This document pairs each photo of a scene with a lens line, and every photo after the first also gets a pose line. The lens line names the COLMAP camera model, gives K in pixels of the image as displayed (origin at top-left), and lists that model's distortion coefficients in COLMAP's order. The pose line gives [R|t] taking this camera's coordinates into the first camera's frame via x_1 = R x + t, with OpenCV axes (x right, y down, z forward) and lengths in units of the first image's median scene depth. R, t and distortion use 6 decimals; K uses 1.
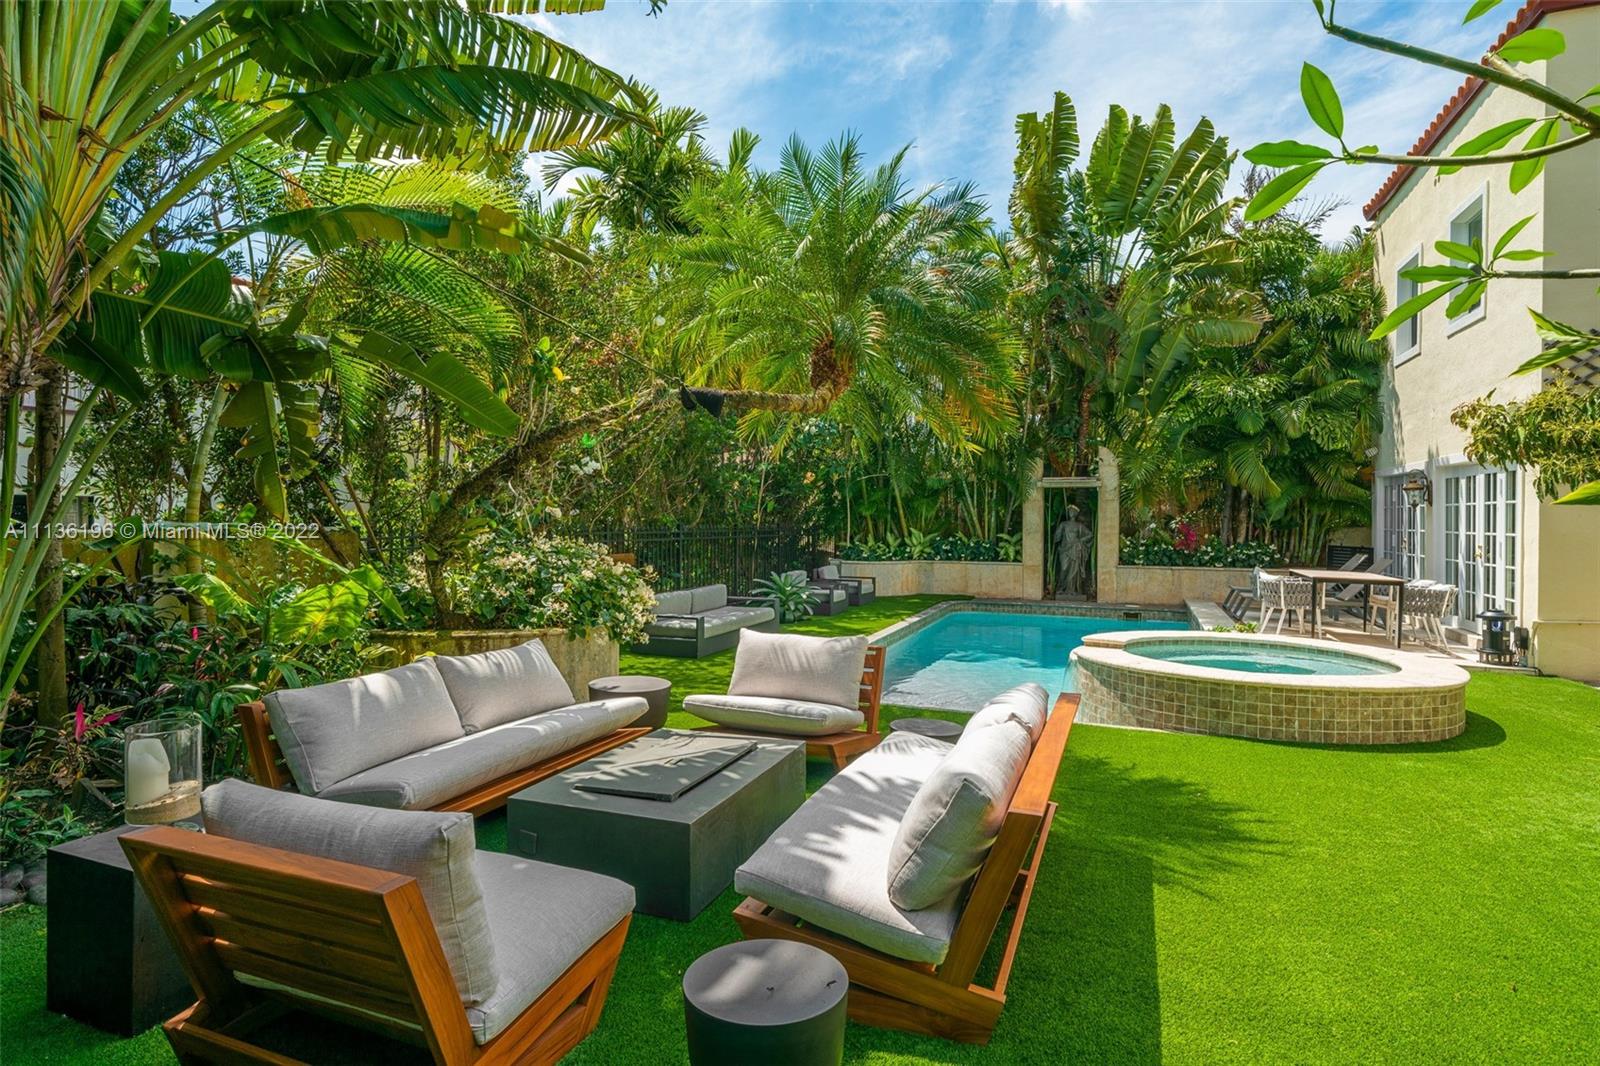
lens RADIAL K [[903.5, 0, 770.3], [0, 903.5, 521.7], [0, 0, 1]] dist [0.002412, 0.001431]
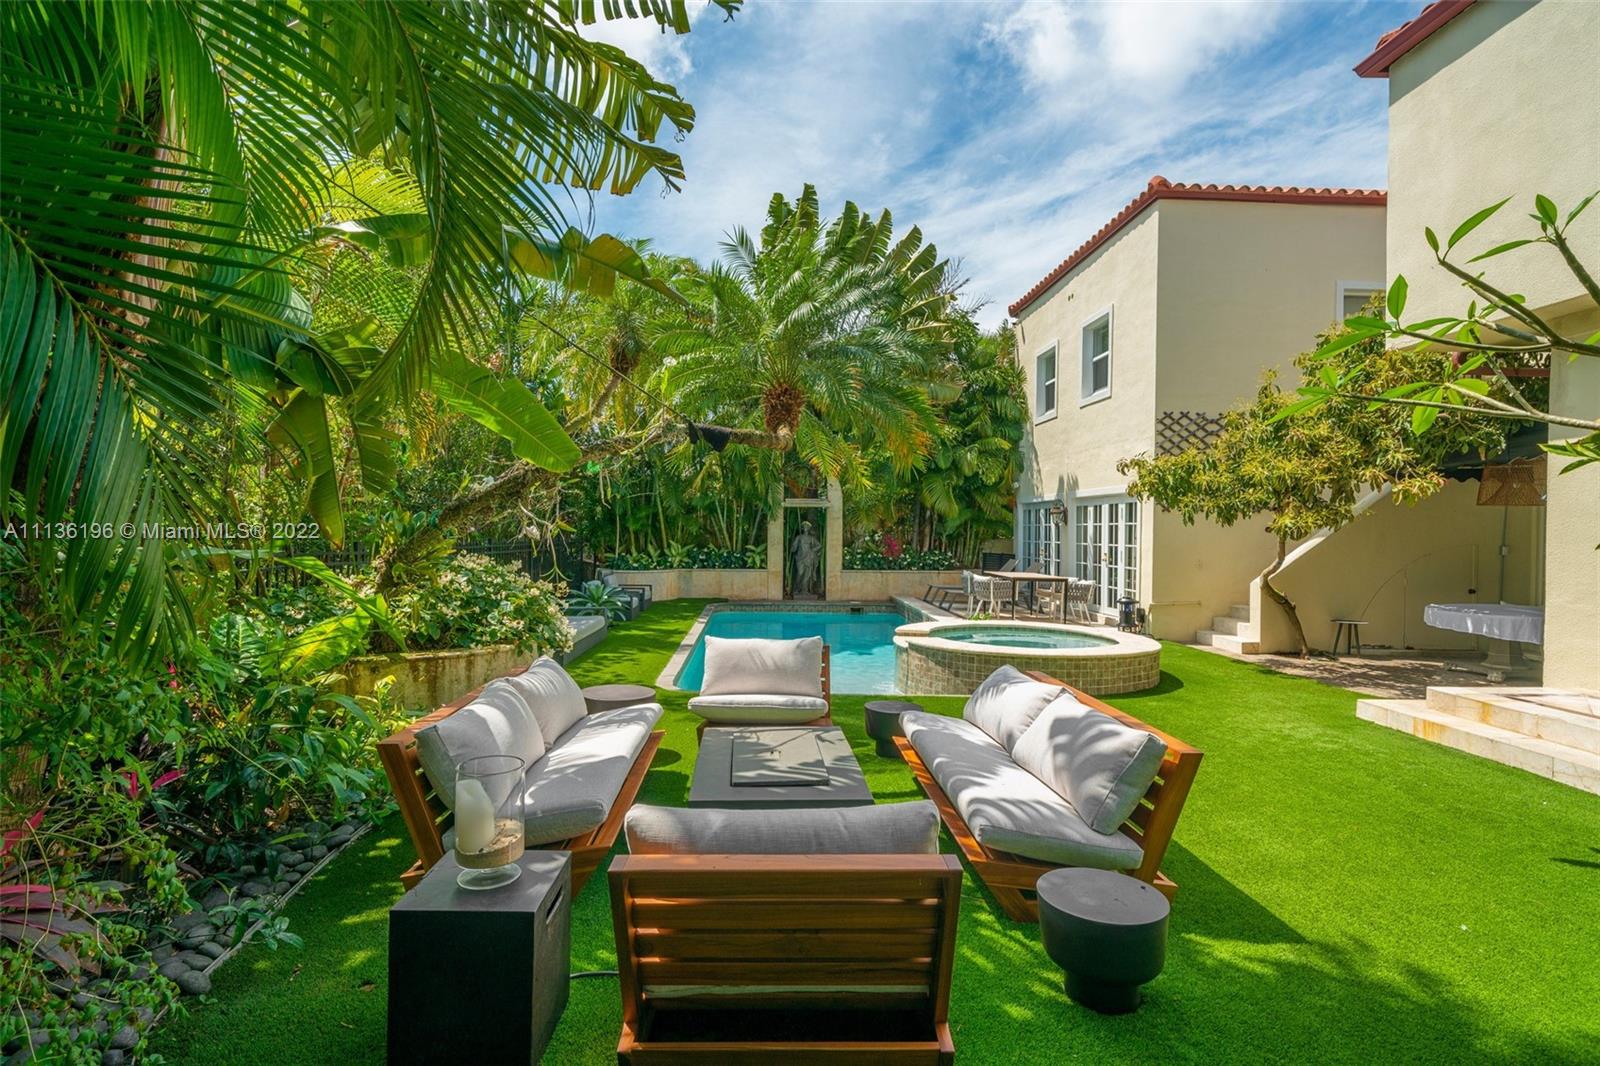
lens RADIAL K [[800.3, 0, 800.0], [0, 800.3, 533.0], [0, 0, 1]] dist [-0.000394, -0.000103]
pose [[0.914337, 0.000266, 0.404954, -0.119762], [-0.000845, 0.999999, 0.001251, -0.004531], [-0.404954, -0.001486, 0.914336, 0.012242]]
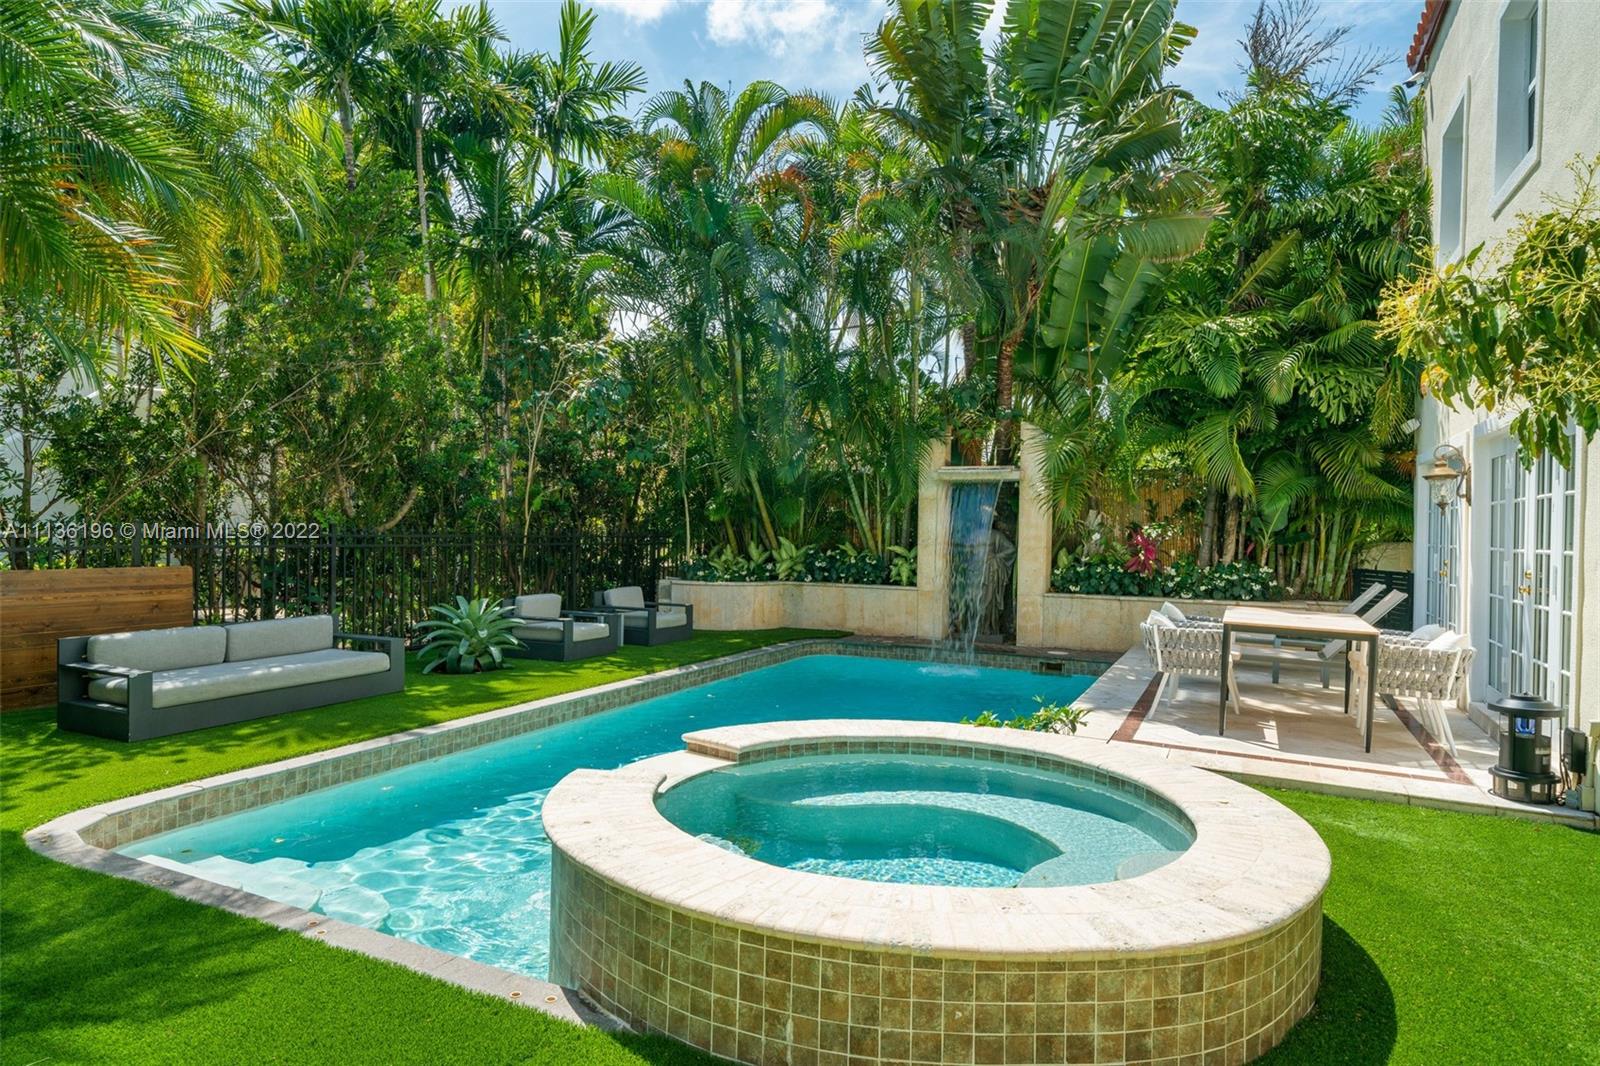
lens RADIAL K [[1016.1, 0, 737.5], [0, 1016.1, 536.8], [0, 0, 1]] dist [0.001687, 0.001123]
pose [[0.996750, 0.011539, -0.079728, 0.216569], [-0.011238, 0.999928, 0.004227, 0.004461], [0.079771, -0.003317, 0.996808, 0.207392]]
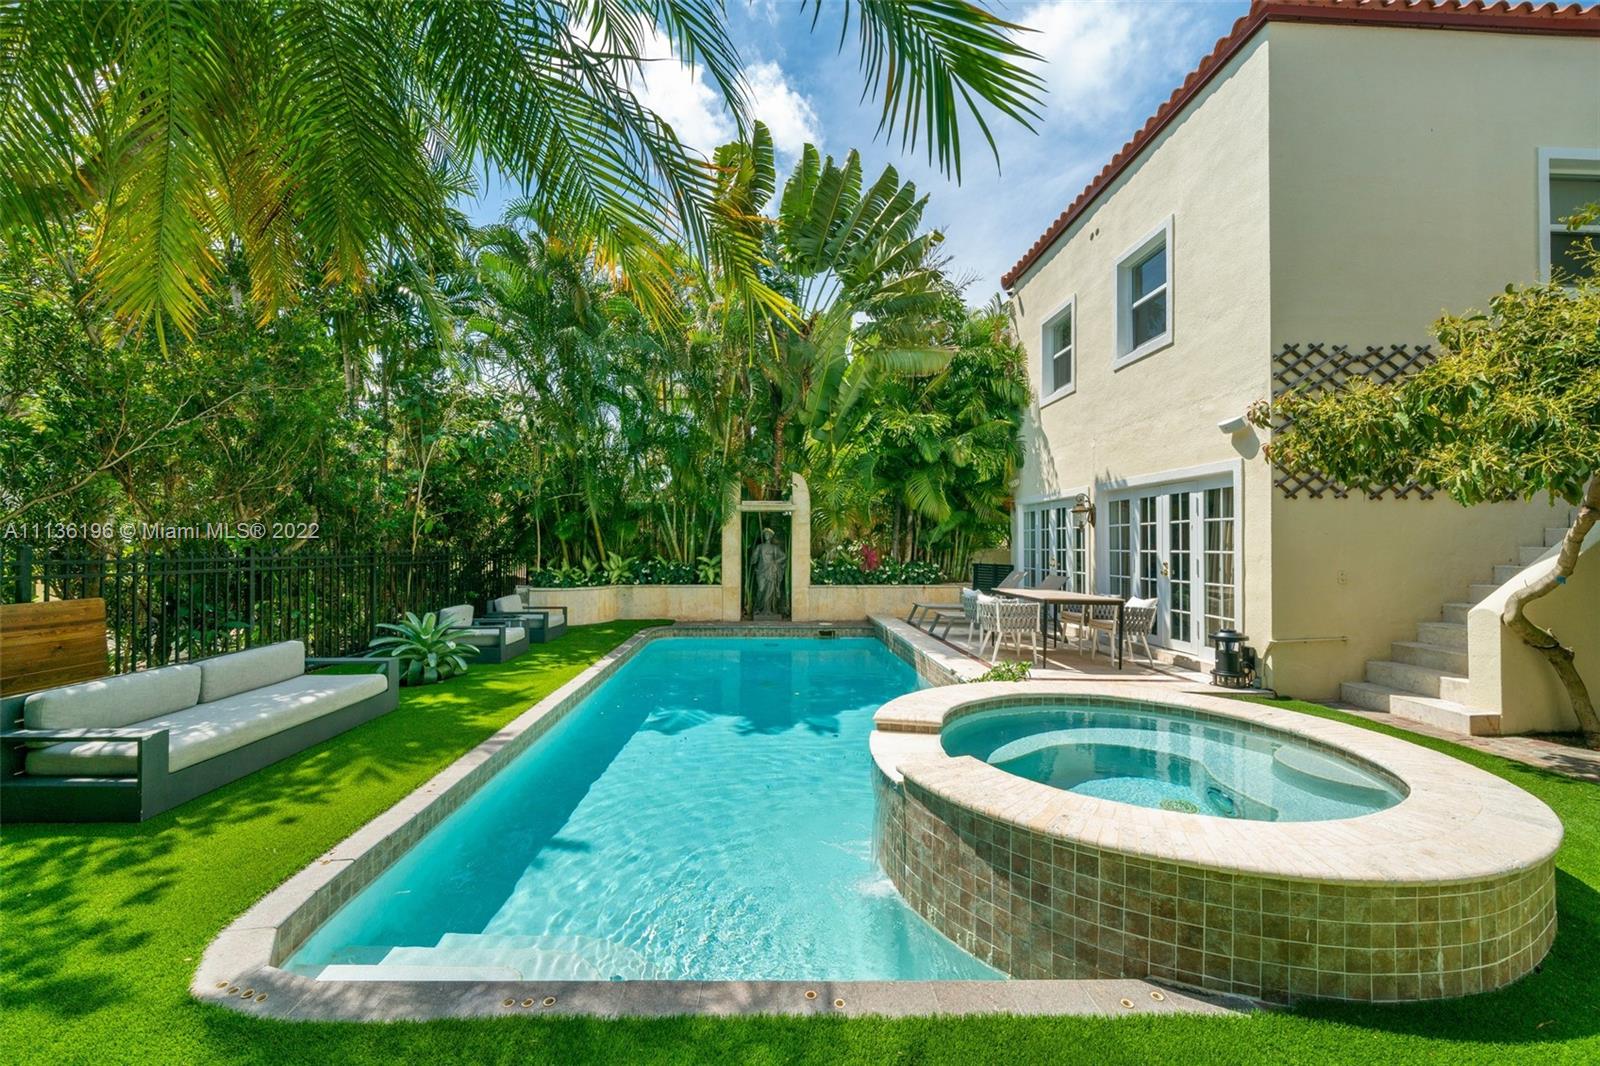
lens RADIAL K [[666.8, 0, 808.8], [0, 666.8, 534.2], [0, 0, 1]] dist [-0.000917, -0.000133]
pose [[0.904935, 0.003902, 0.425533, 0.052555], [0.004989, 0.999792, -0.019777, 0.003996], [-0.425521, 0.020020, 0.904727, 0.301949]]
